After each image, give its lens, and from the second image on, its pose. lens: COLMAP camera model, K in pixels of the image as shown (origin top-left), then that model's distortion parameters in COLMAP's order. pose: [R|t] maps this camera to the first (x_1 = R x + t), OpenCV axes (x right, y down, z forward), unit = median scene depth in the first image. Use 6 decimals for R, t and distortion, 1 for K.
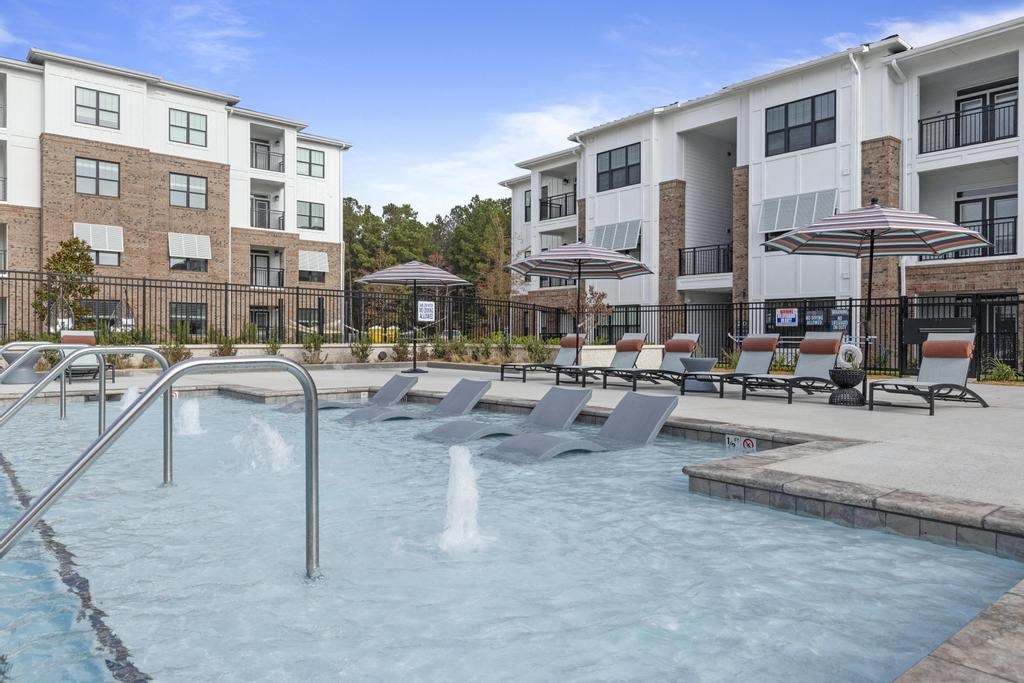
lens RADIAL K [[709.5, 0, 513.4], [0, 709.5, 340.8], [0, 0, 1]] dist [-0.000569, 0.003750]
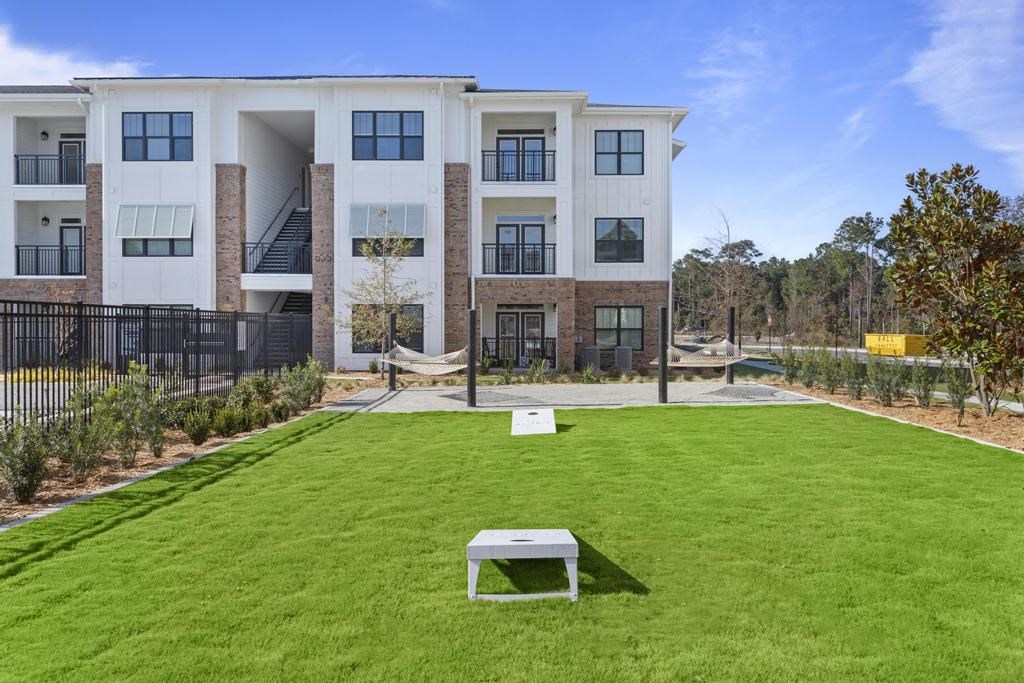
lens RADIAL K [[649.3, 0, 511.1], [0, 649.3, 341.3], [0, 0, 1]] dist [-0.006497, -0.001080]
pose [[0.625195, -0.013000, 0.780361, -0.201329], [0.017108, 0.999849, 0.002950, -0.002819], [-0.780281, 0.011506, 0.625323, 0.240071]]
